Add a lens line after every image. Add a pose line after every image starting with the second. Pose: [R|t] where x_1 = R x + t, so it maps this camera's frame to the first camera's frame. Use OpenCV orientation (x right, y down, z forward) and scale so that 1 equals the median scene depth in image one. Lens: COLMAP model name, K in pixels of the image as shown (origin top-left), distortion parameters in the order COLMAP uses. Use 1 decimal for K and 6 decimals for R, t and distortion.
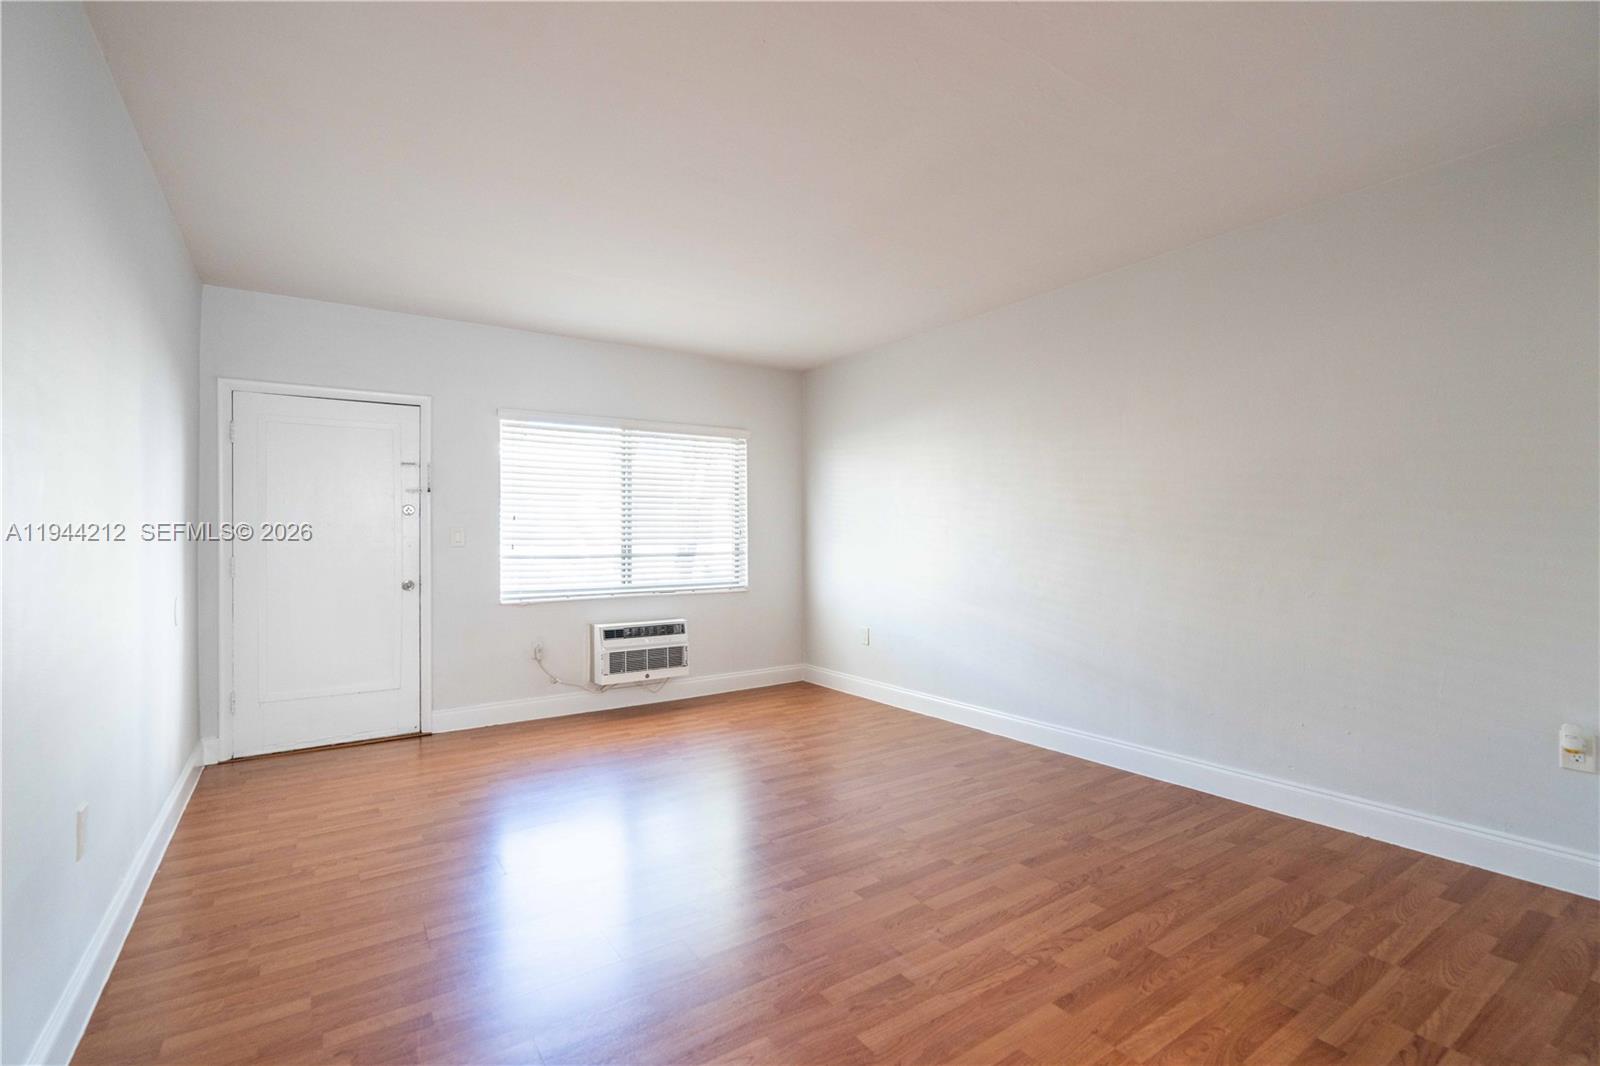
lens RADIAL K [[726.9, 0, 806.5], [0, 726.9, 530.3], [0, 0, 1]] dist [-0.004176, 0.000956]
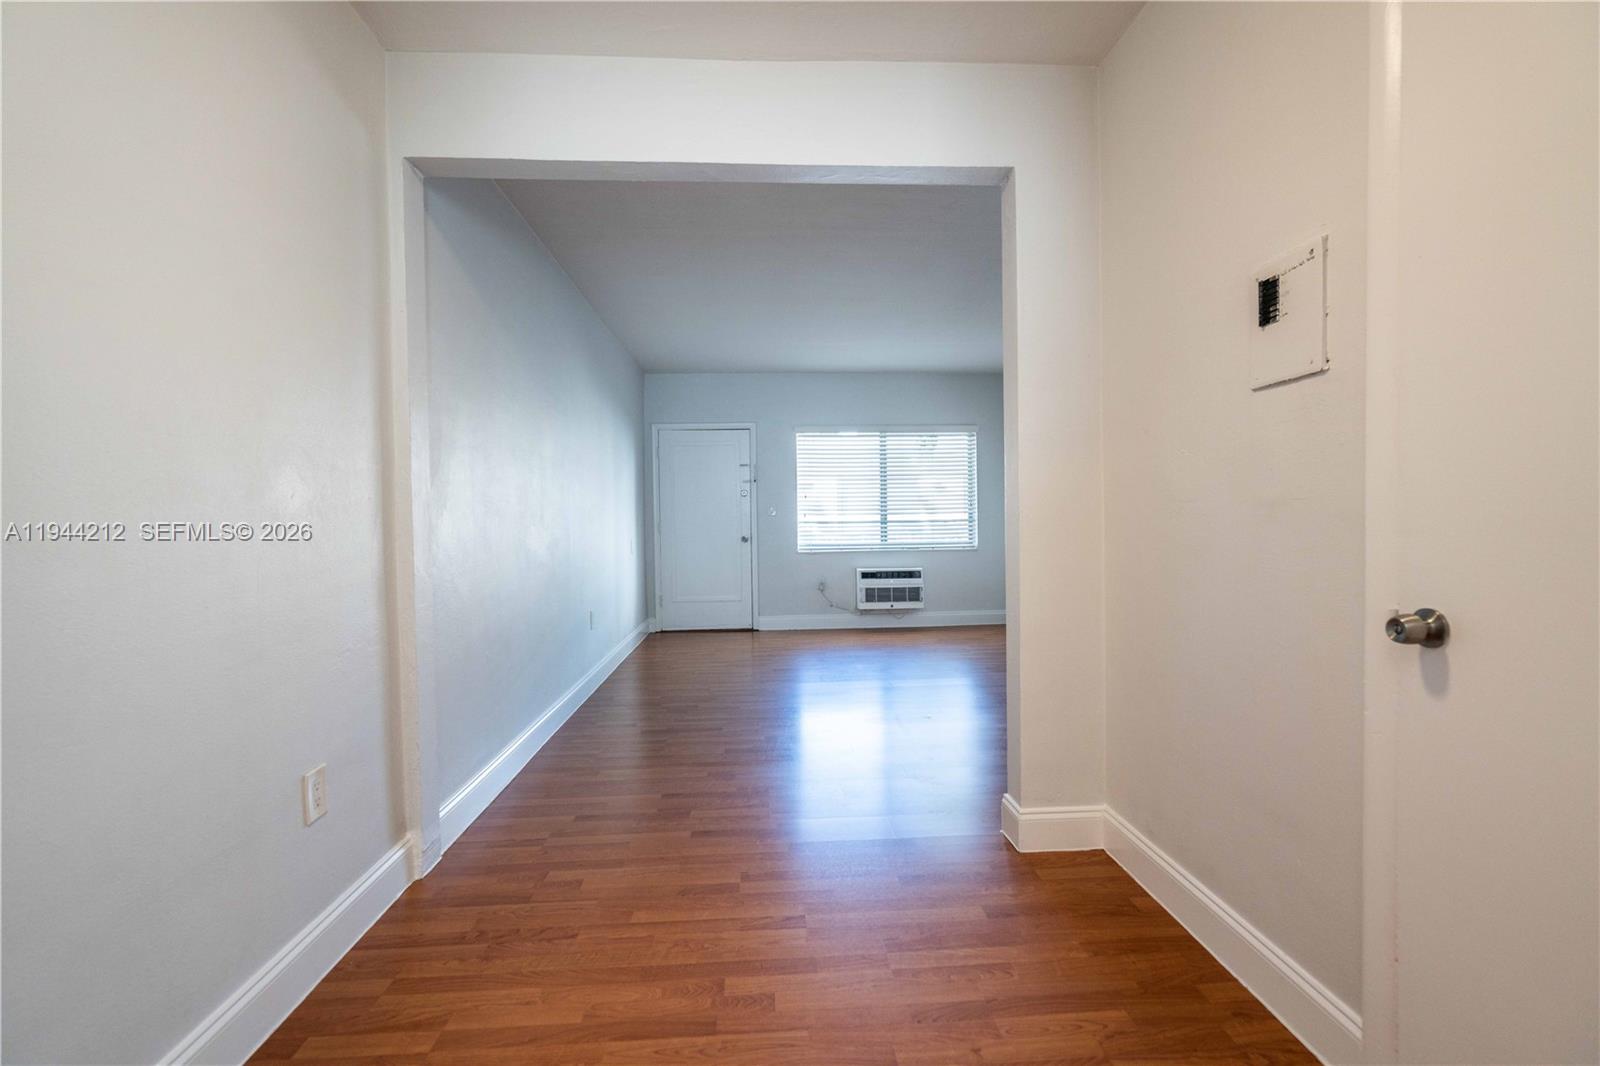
lens RADIAL K [[726.9, 0, 810.9], [0, 726.9, 525.3], [0, 0, 1]] dist [-0.004176, 0.000956]
pose [[0.859026, -0.004538, -0.511912, 0.393303], [0.014224, 0.999786, 0.015007, 0.020193], [0.511735, -0.020173, 0.858907, -0.315584]]
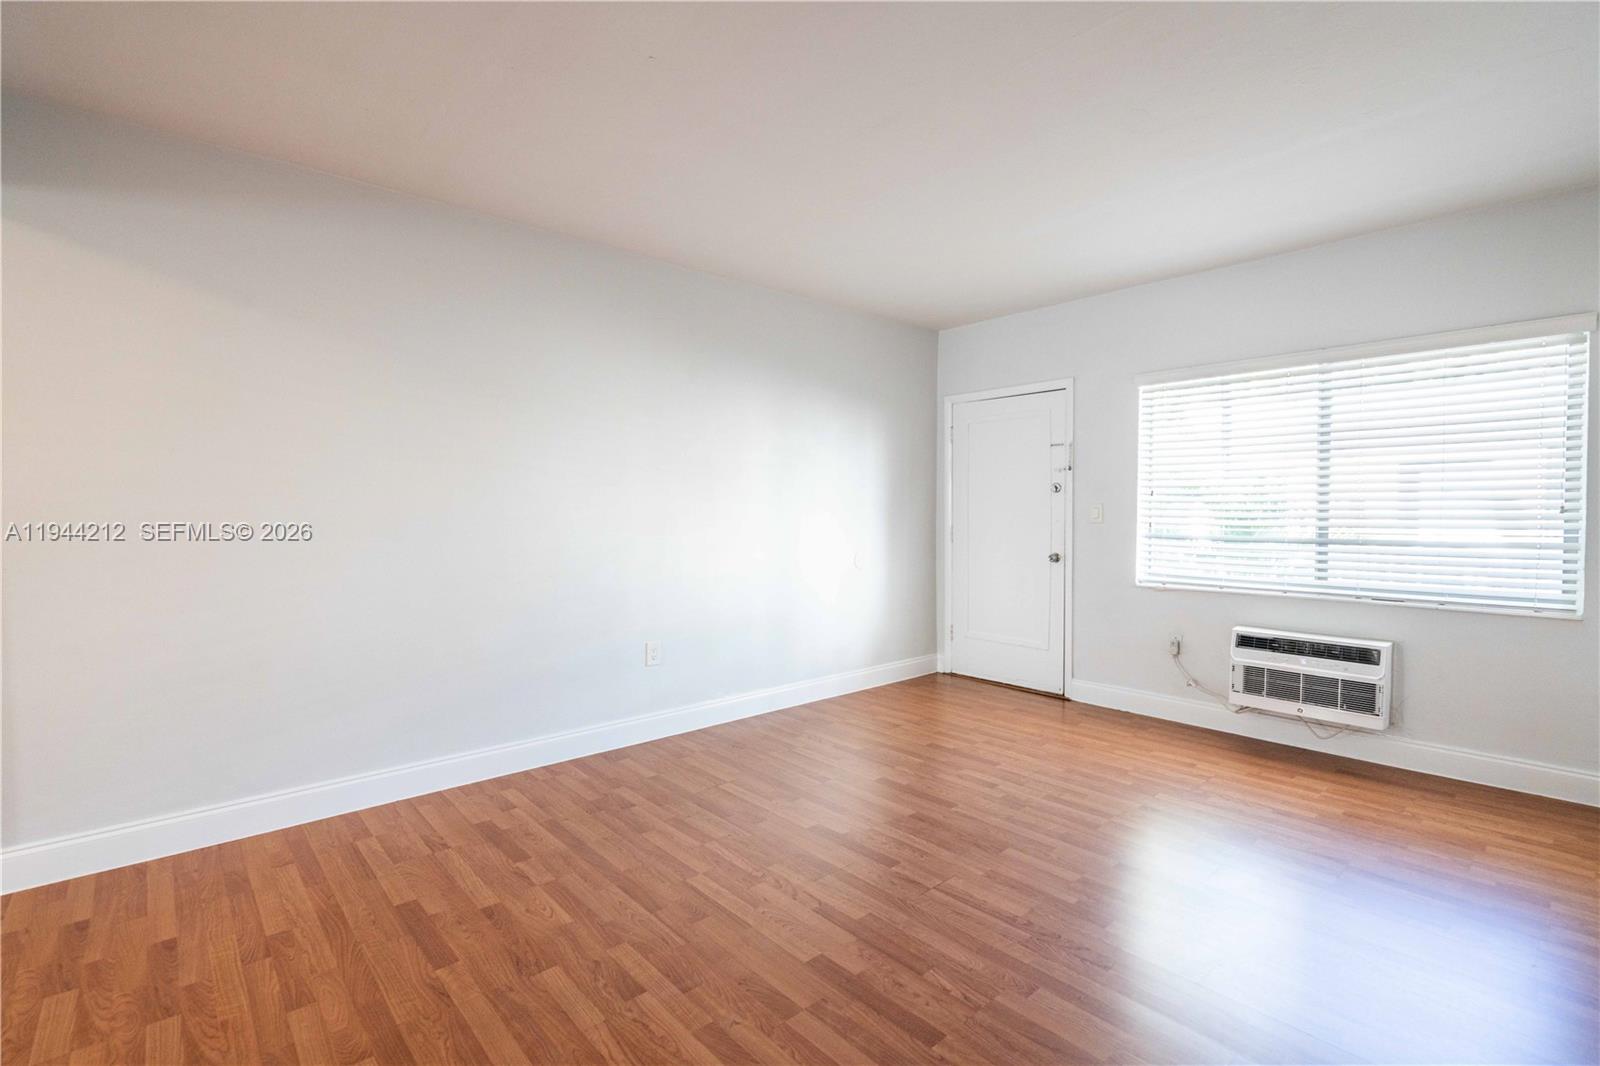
lens RADIAL K [[726.9, 0, 807.0], [0, 726.9, 540.3], [0, 0, 1]] dist [-0.004176, 0.000956]
pose [[0.133896, 0.048117, -0.989827, 0.437008], [0.008102, 0.998734, 0.049646, -0.006738], [0.990962, -0.014667, 0.133337, 0.449531]]
